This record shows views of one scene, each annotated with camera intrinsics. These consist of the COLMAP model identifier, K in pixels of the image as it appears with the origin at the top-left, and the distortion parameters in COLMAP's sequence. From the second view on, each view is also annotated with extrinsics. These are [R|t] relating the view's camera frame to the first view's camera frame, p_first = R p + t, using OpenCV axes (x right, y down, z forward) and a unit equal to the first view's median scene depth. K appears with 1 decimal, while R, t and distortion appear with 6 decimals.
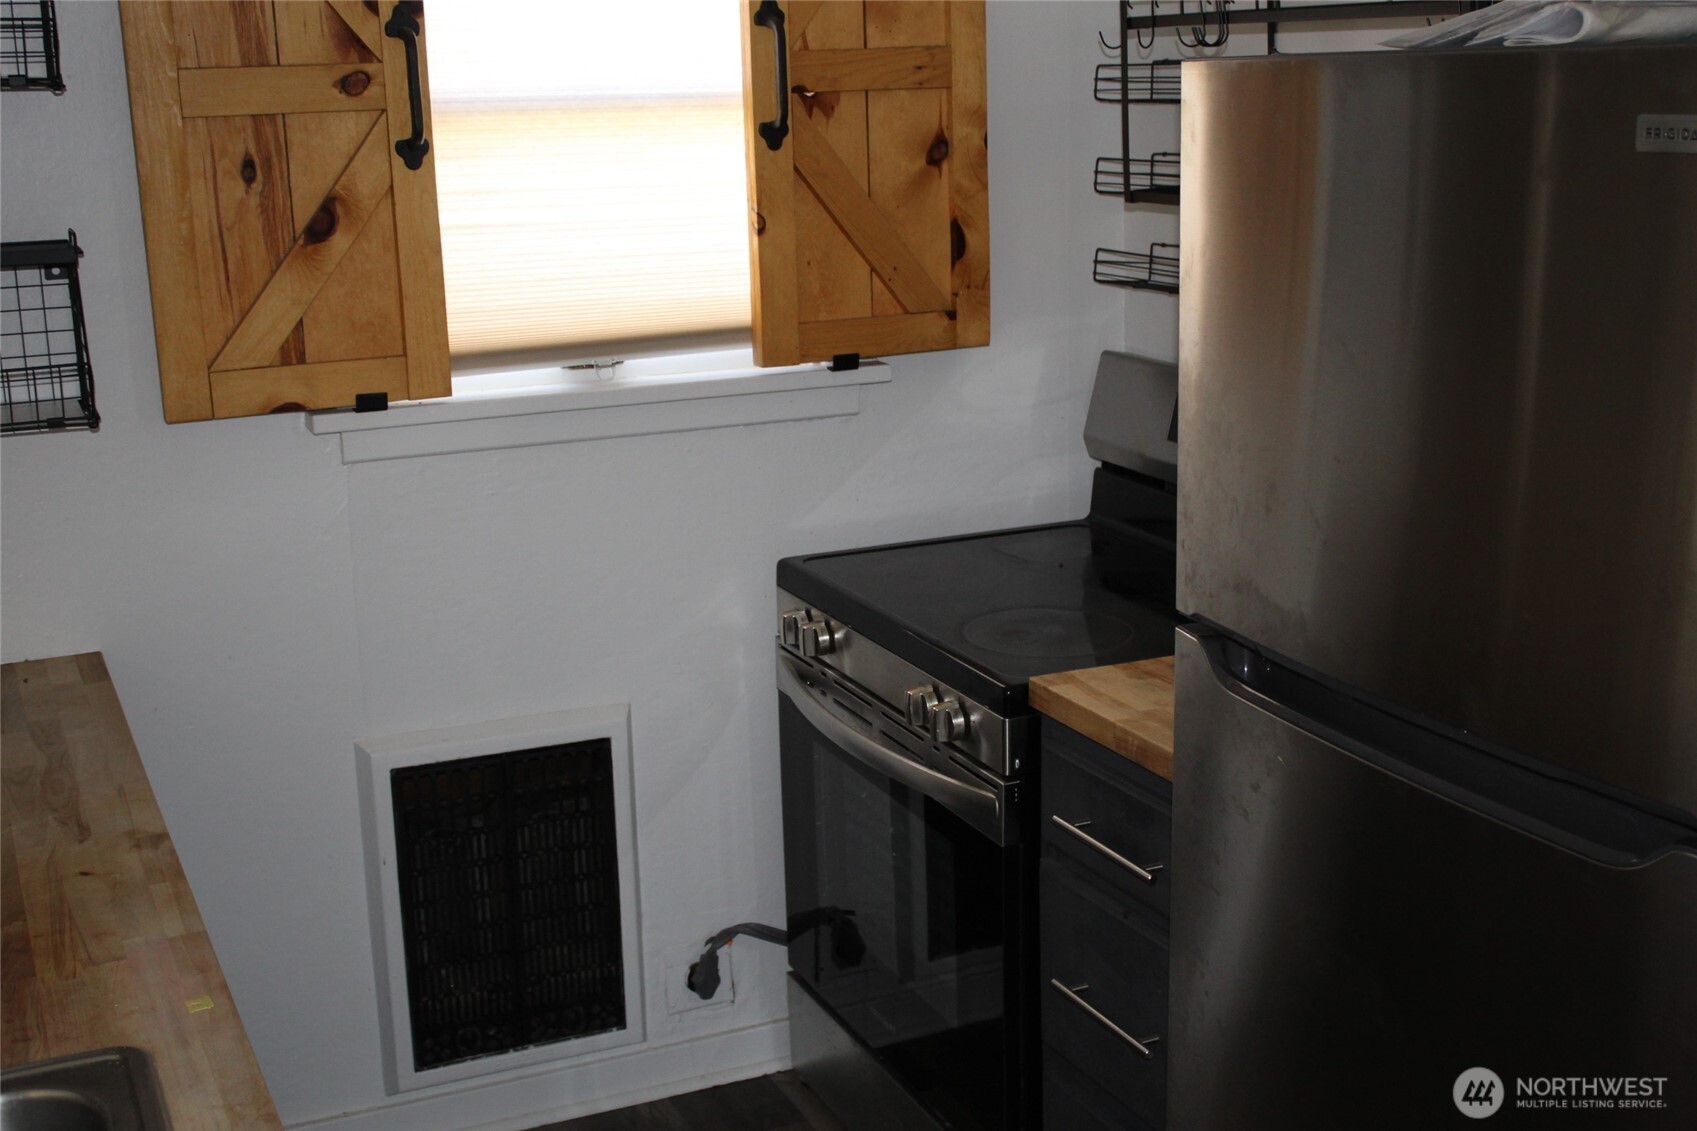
lens RADIAL K [[2116.2, 0, 844.5], [0, 2116.2, 575.5], [0, 0, 1]] dist [-0.049207, 0.000000]
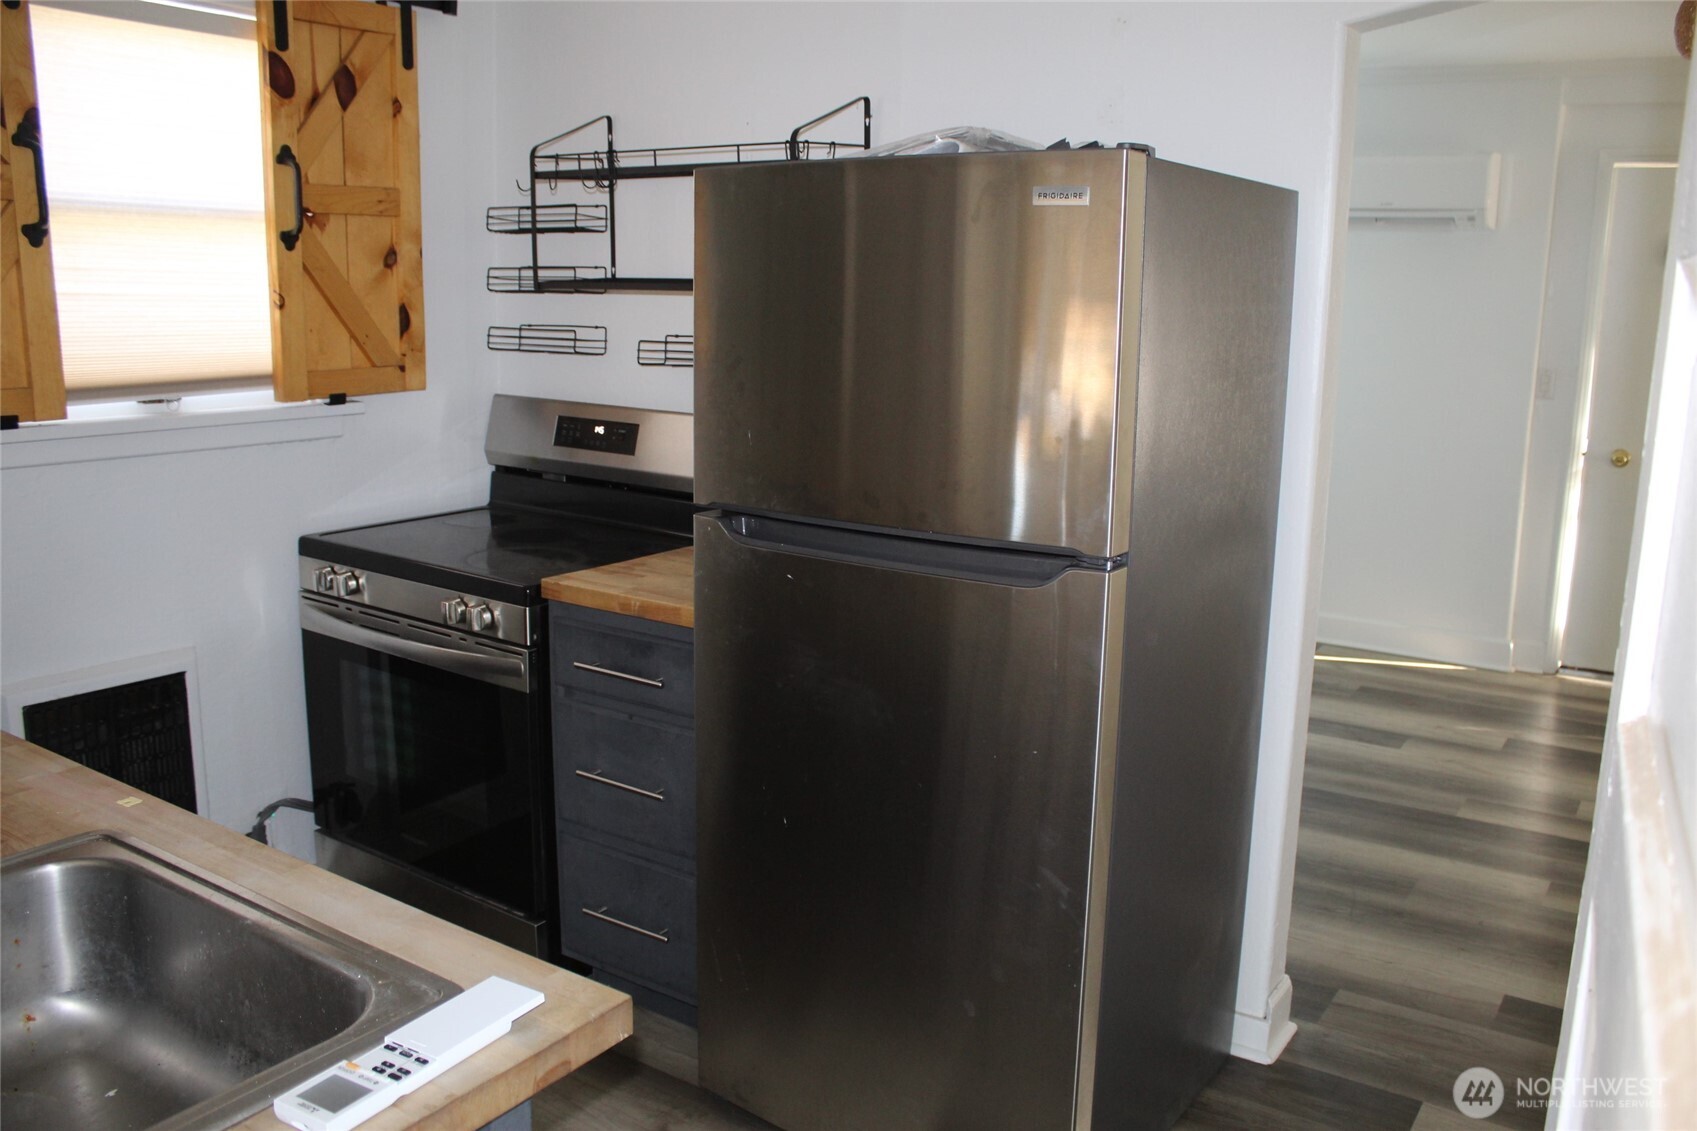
lens RADIAL K [[1435.1, 0, 851.3], [0, 1435.1, 566.3], [0, 0, 1]] dist [-0.116733, 0.110818]
pose [[0.852970, -0.064491, 0.517960, -0.219180], [0.086800, 0.996046, -0.018924, 0.065991], [-0.514692, 0.061101, 0.855195, -0.009471]]
